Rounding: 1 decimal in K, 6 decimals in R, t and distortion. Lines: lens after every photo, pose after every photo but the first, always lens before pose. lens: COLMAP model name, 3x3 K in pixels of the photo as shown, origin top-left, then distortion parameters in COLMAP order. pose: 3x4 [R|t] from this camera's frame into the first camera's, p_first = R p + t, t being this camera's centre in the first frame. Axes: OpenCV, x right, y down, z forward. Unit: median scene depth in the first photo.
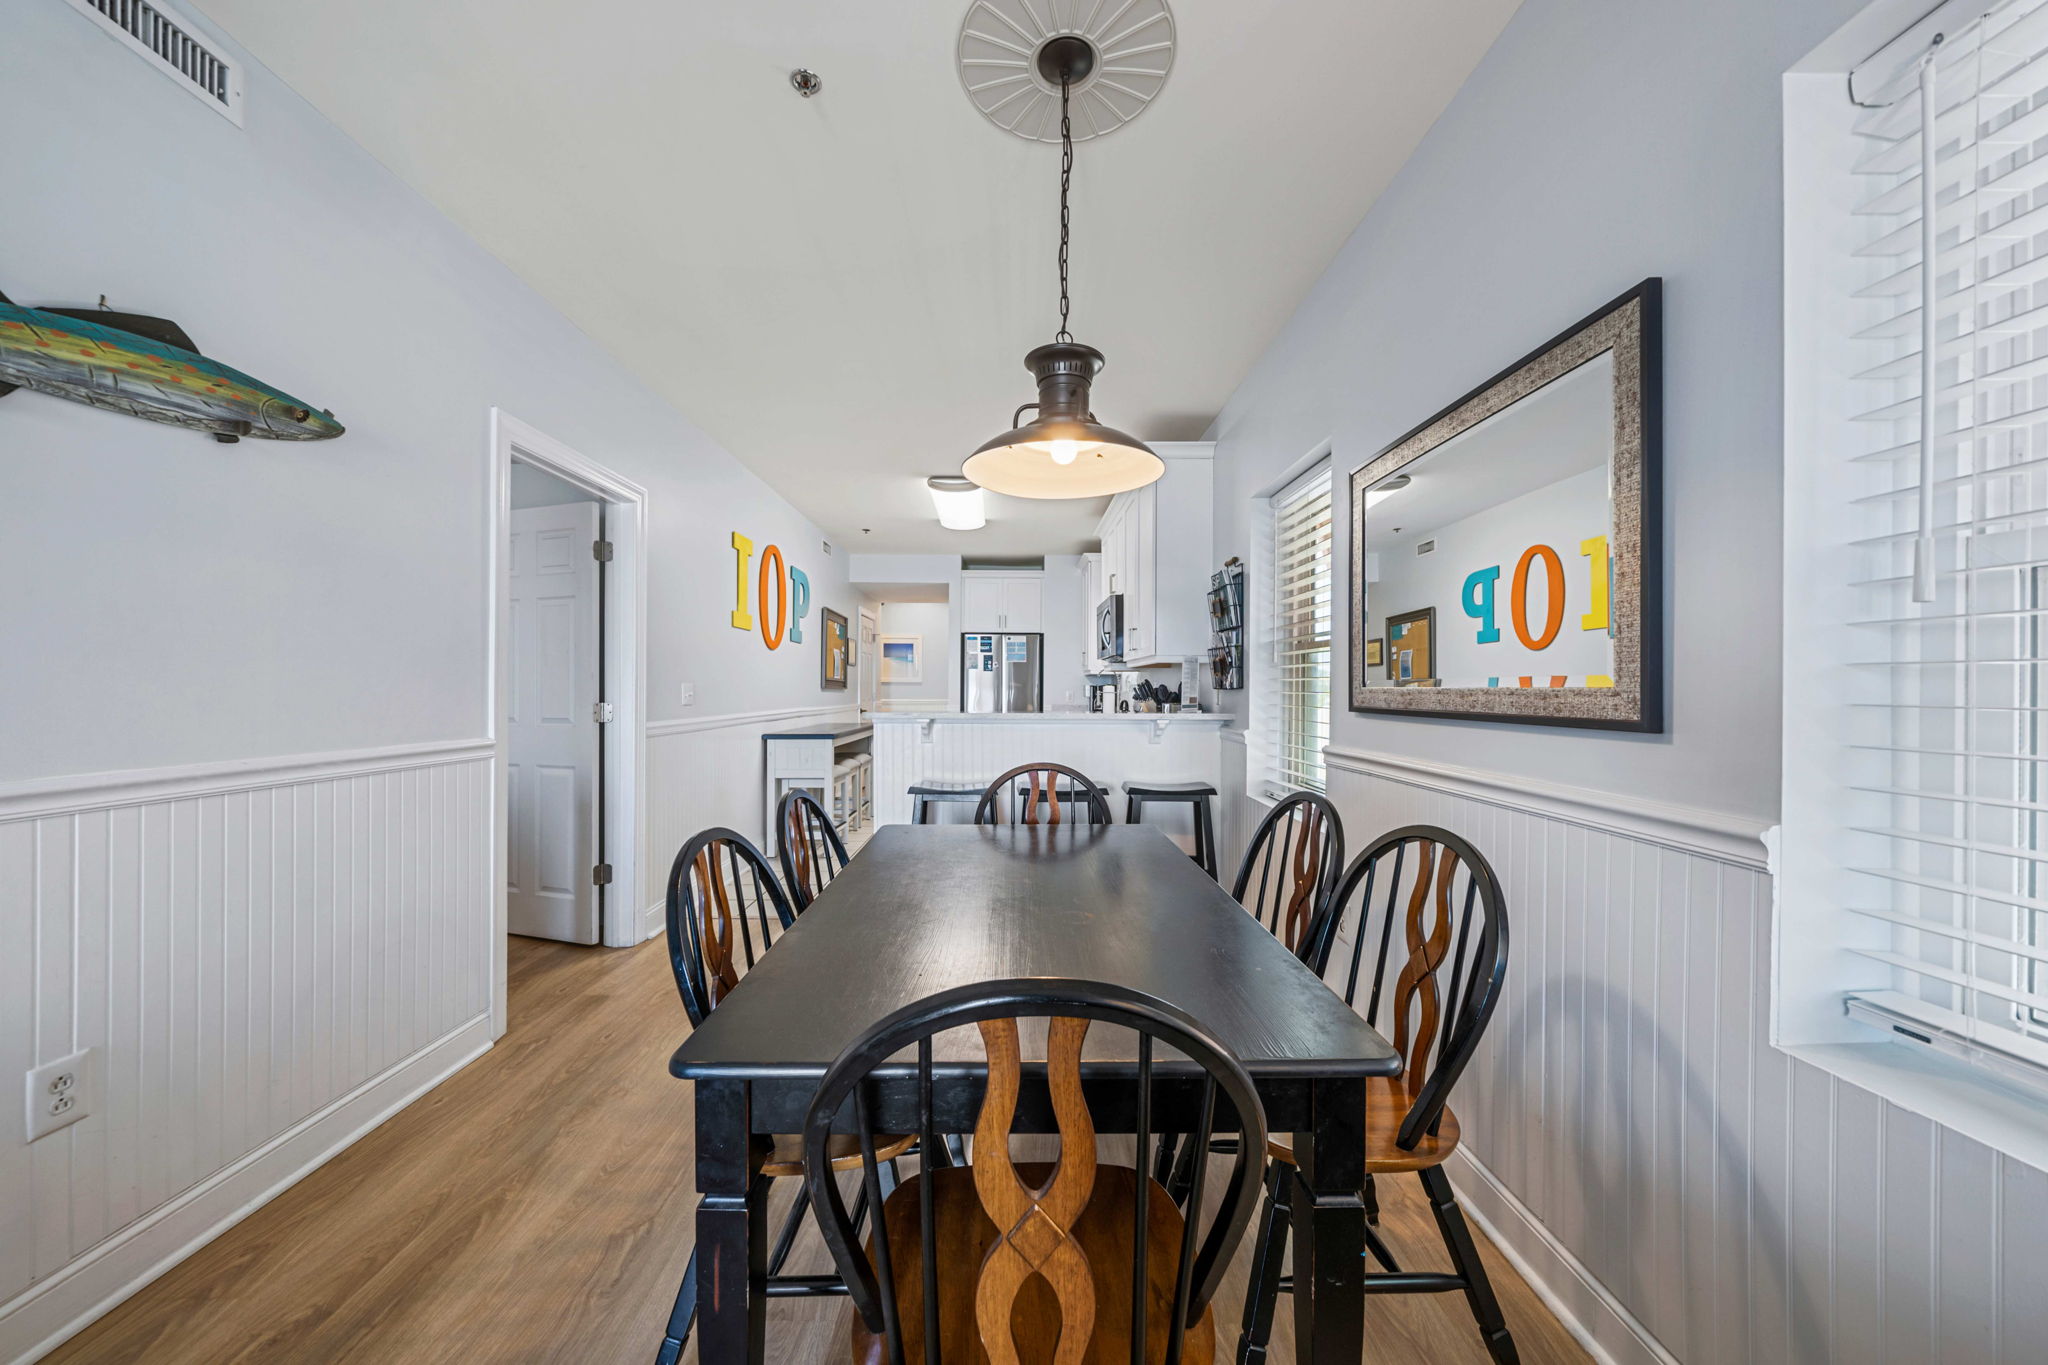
lens RADIAL K [[719.7, 0, 1018.2], [0, 719.7, 690.4], [0, 0, 1]] dist [-0.001629, 0.000149]
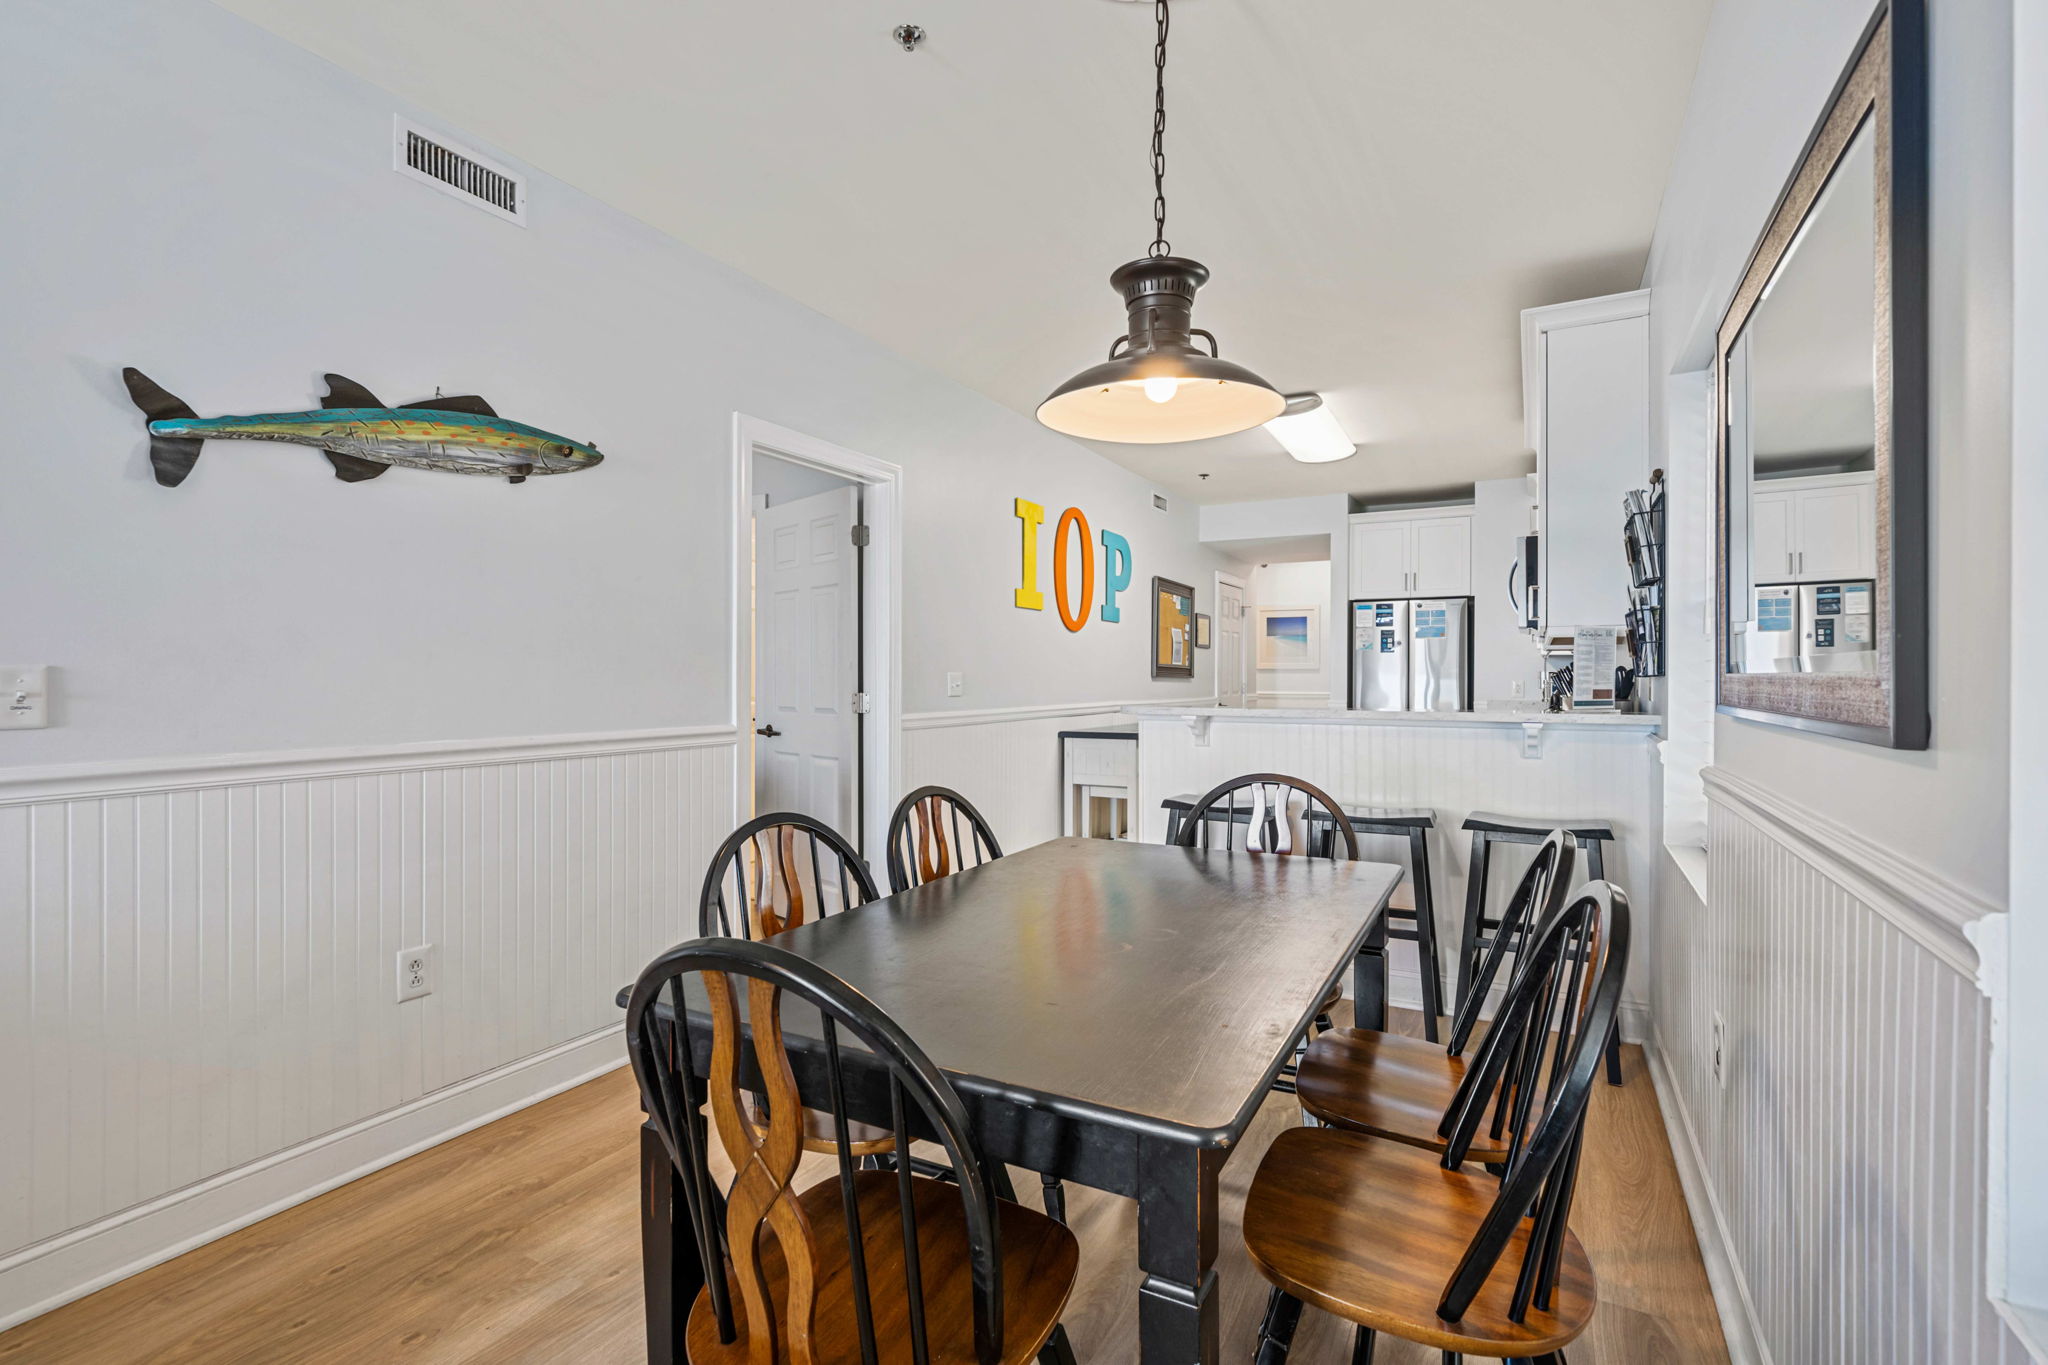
lens RADIAL K [[954.2, 0, 1016.7], [0, 954.2, 681.2], [0, 0, 1]] dist [0.001086, 0.000828]
pose [[0.872233, -0.000571, -0.489090, 0.327885], [0.001221, 0.999999, 0.001011, 0.000752], [0.489088, -0.001479, 0.872233, -0.019693]]
